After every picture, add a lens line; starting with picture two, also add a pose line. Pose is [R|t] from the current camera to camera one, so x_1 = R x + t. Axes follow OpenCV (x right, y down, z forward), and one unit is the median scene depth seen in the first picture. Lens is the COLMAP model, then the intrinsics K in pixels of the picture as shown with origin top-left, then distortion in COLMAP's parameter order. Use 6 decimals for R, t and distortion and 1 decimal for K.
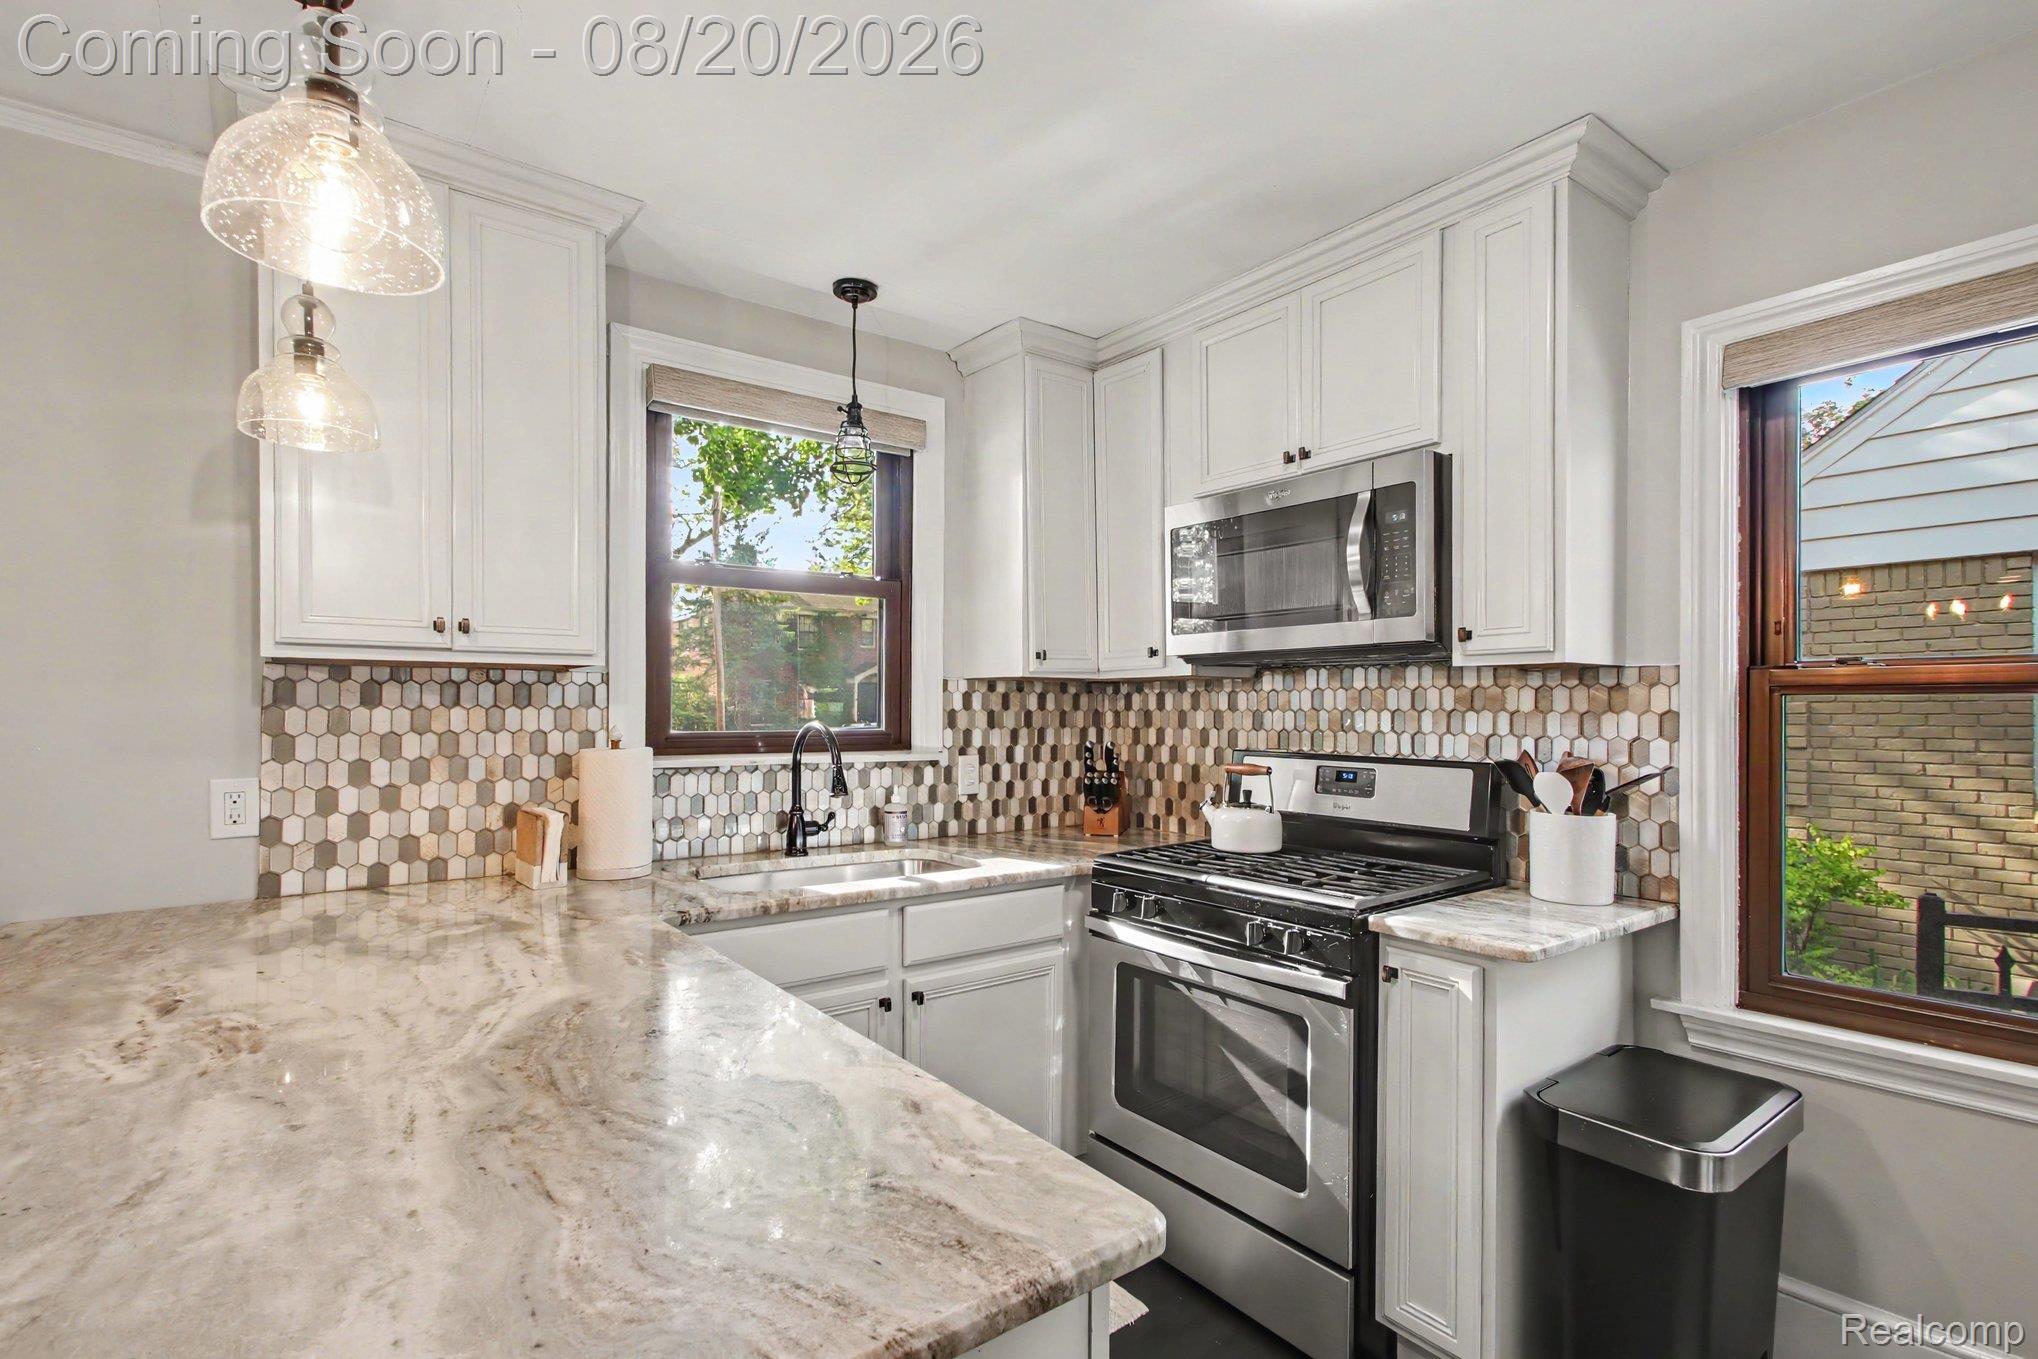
lens RADIAL K [[960.5, 0, 1003.3], [0, 960.5, 684.7], [0, 0, 1]] dist [0.029183, 0.000163]
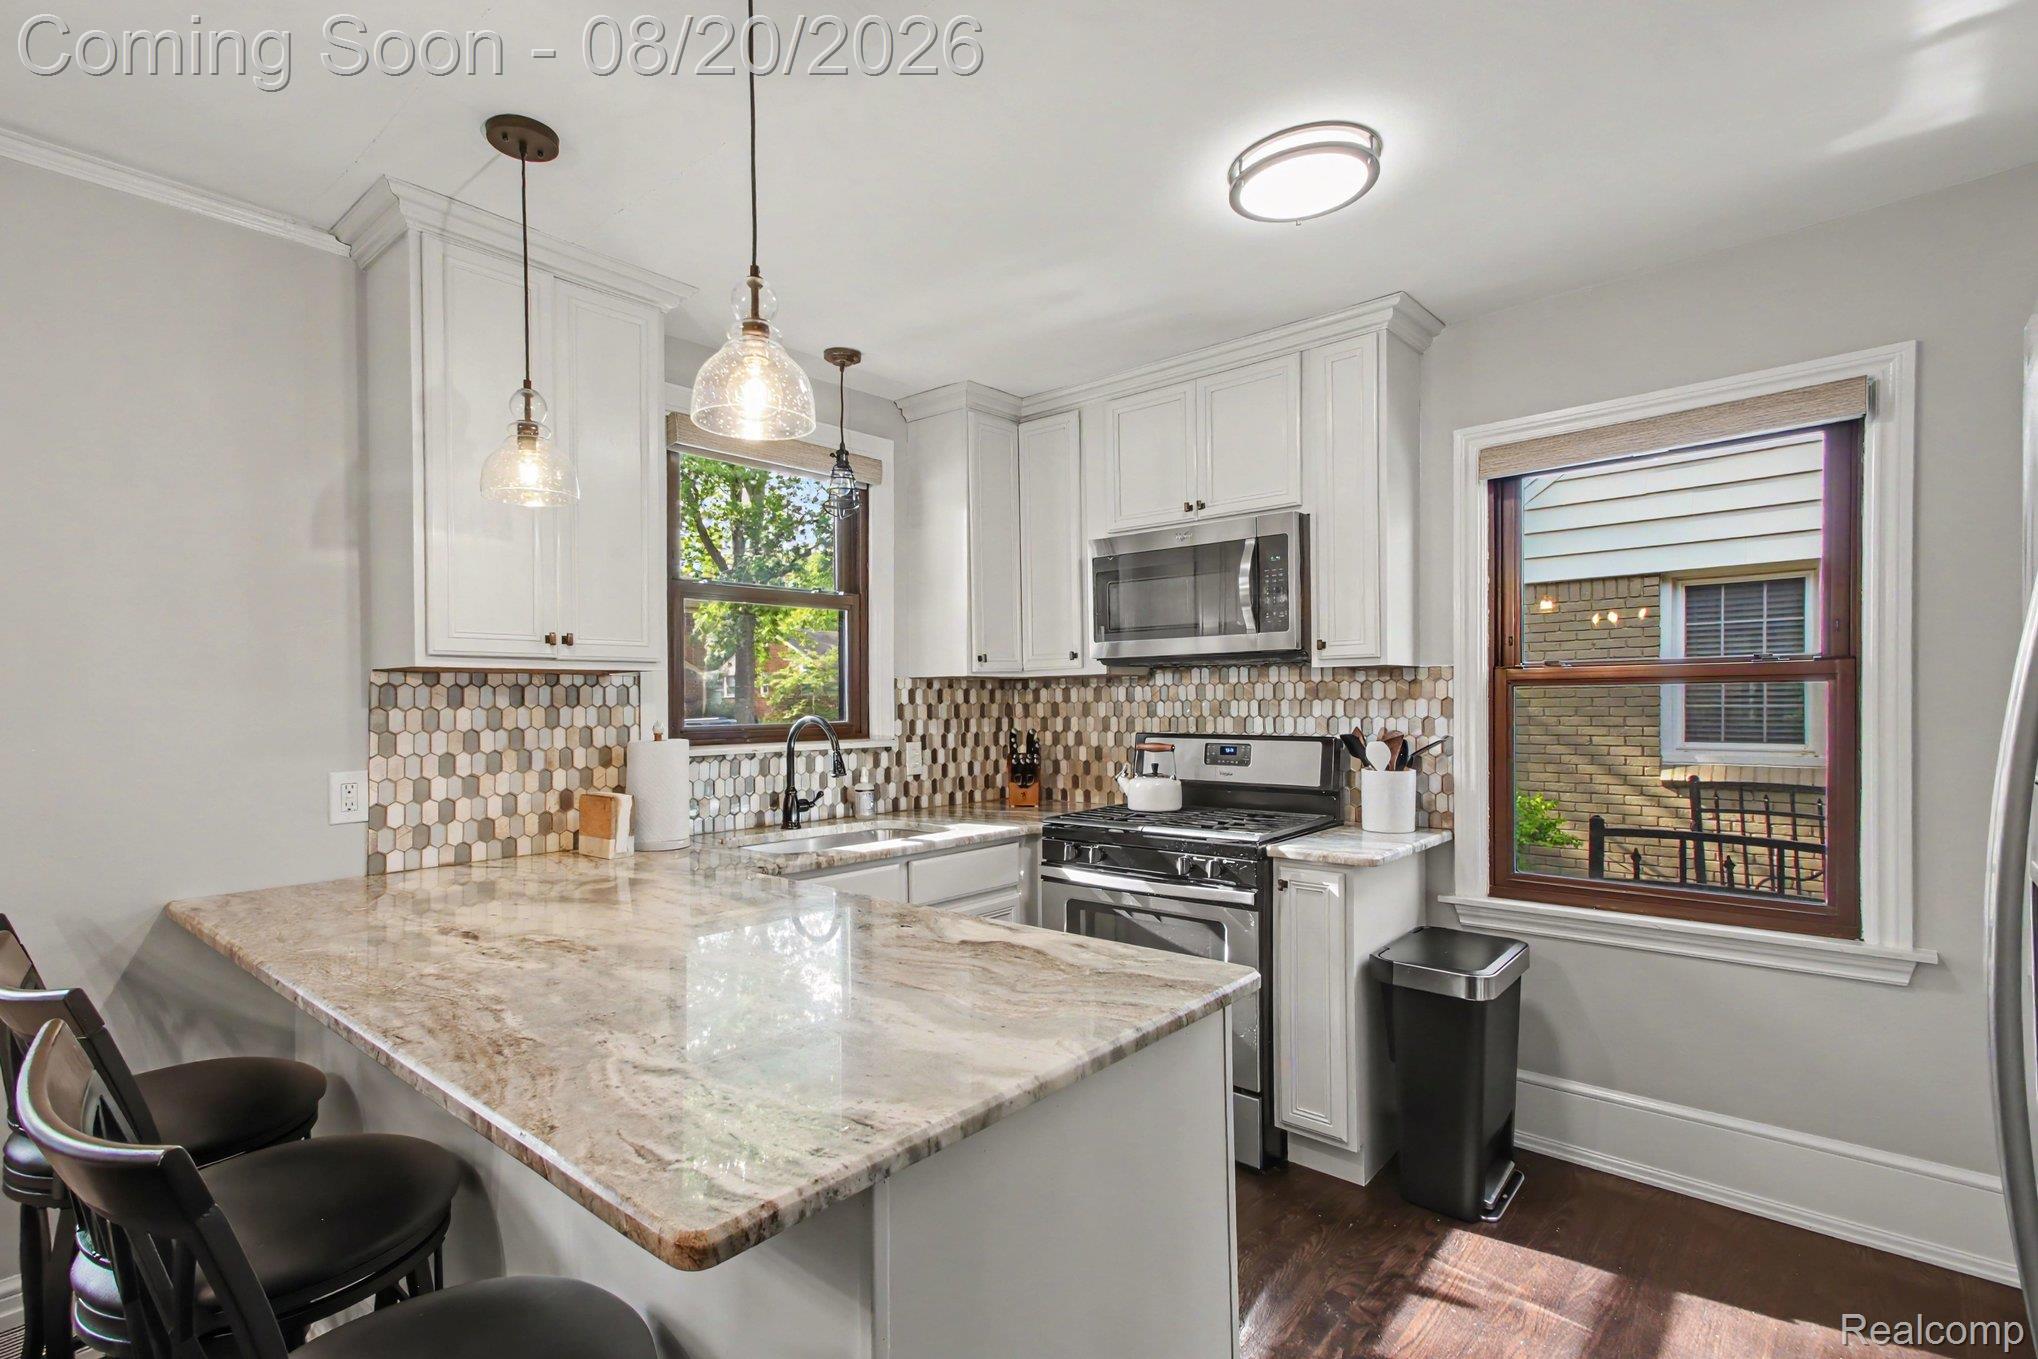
lens RADIAL K [[960.5, 0, 1003.3], [0, 960.5, 684.7], [0, 0, 1]] dist [0.029183, 0.000163]
pose [[0.978336, -0.009227, 0.206819, -0.236490], [0.007621, 0.999934, 0.008561, -0.009080], [-0.206884, -0.006800, 0.978342, -0.245217]]
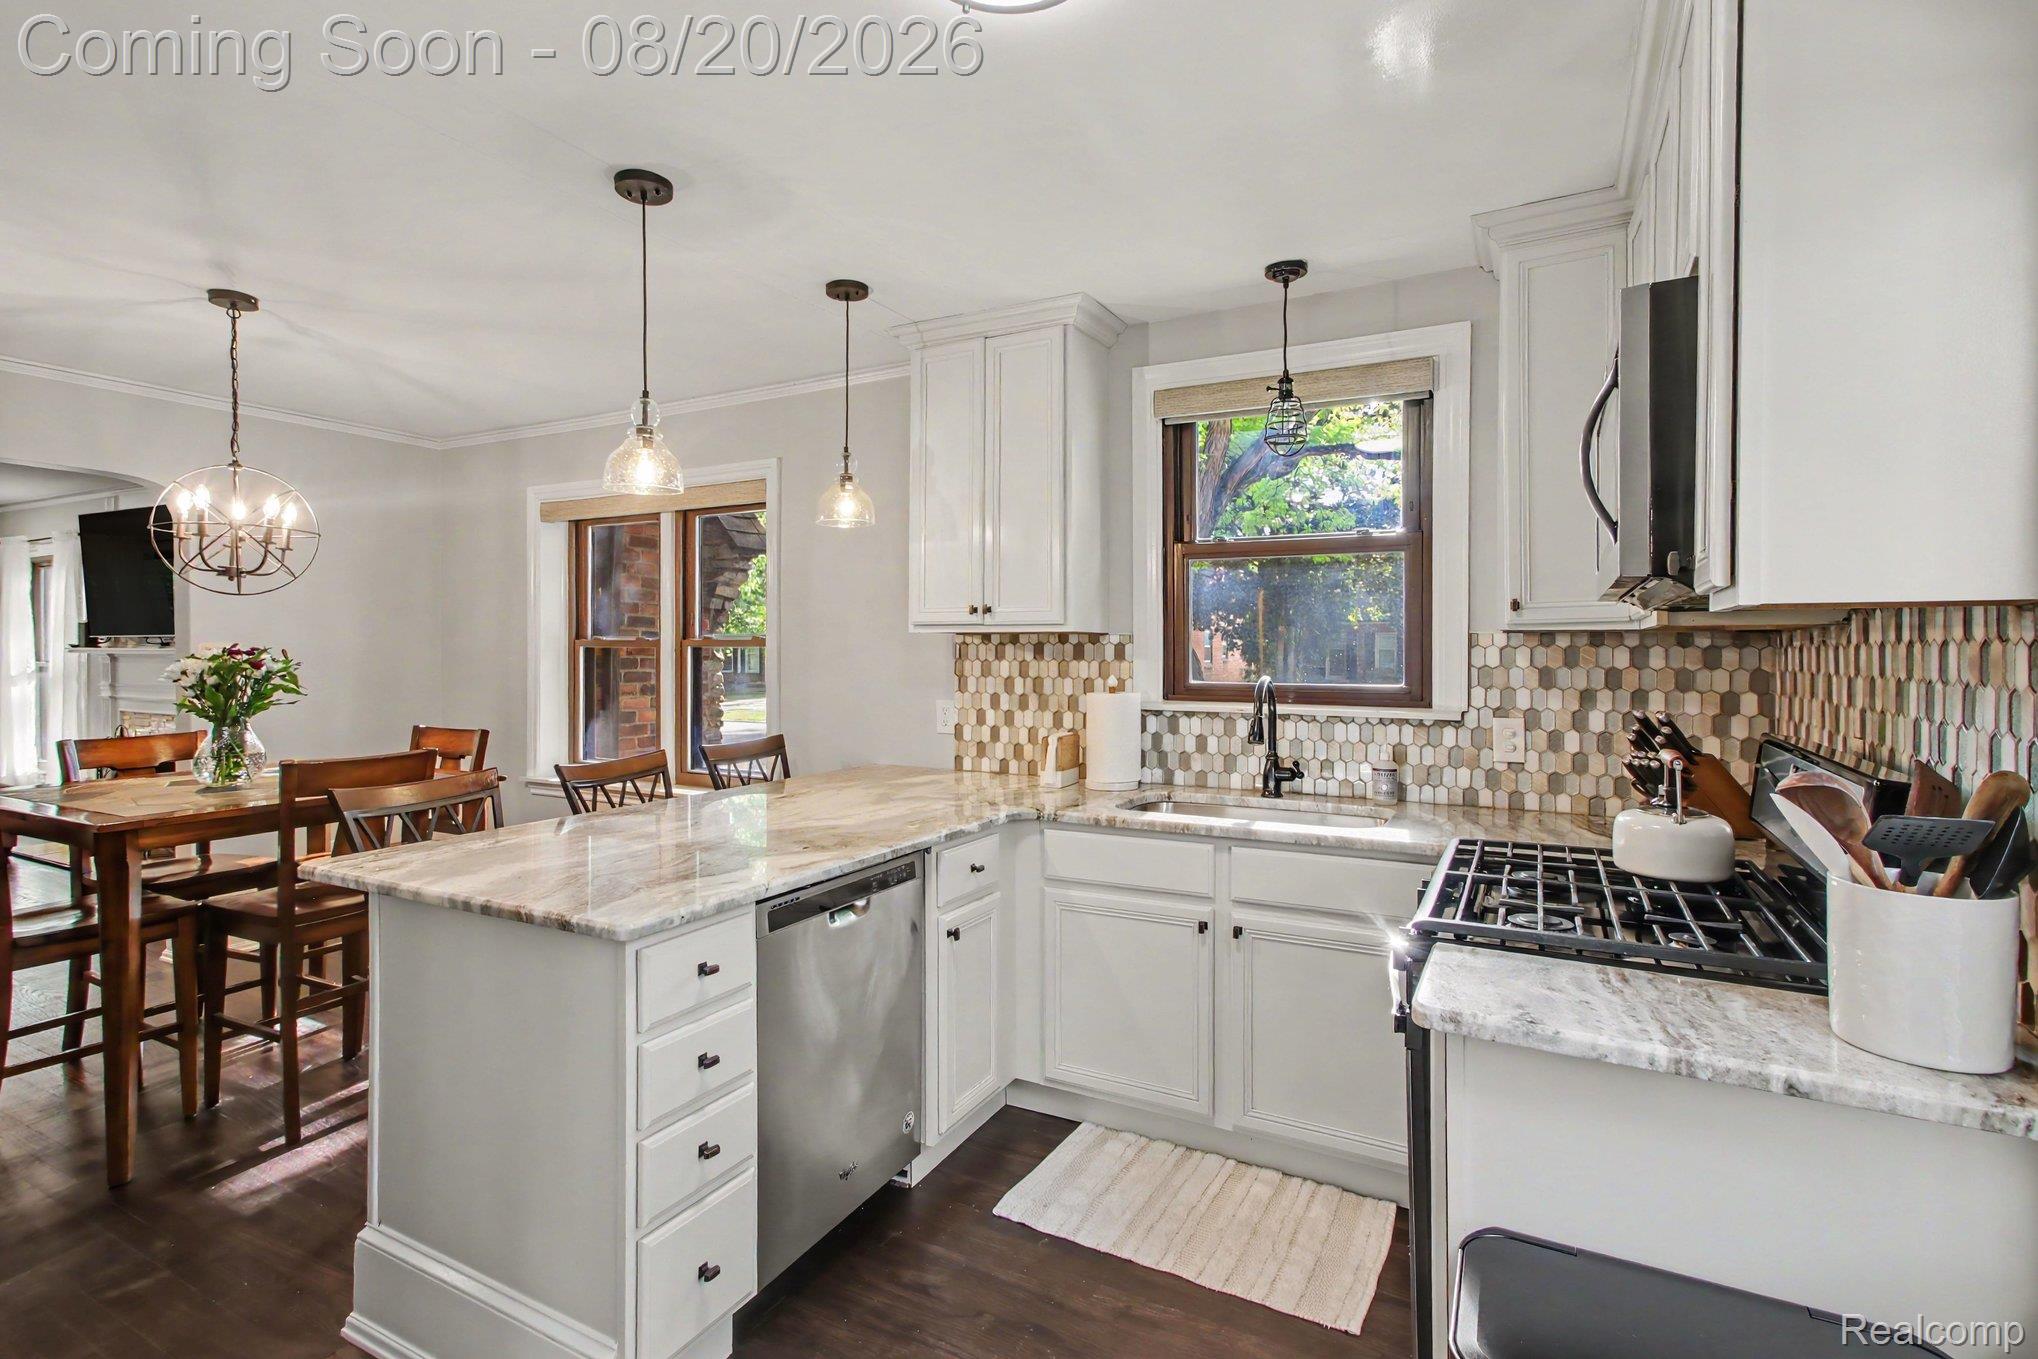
lens RADIAL K [[998.2, 0, 1023.8], [0, 998.2, 651.9], [0, 0, 1]] dist [-0.042376, 0.000055]
pose [[0.454271, -0.001168, -0.890863, 0.776241], [0.017403, 0.999820, 0.007563, -0.002128], [0.890693, -0.018939, 0.454210, 0.274937]]
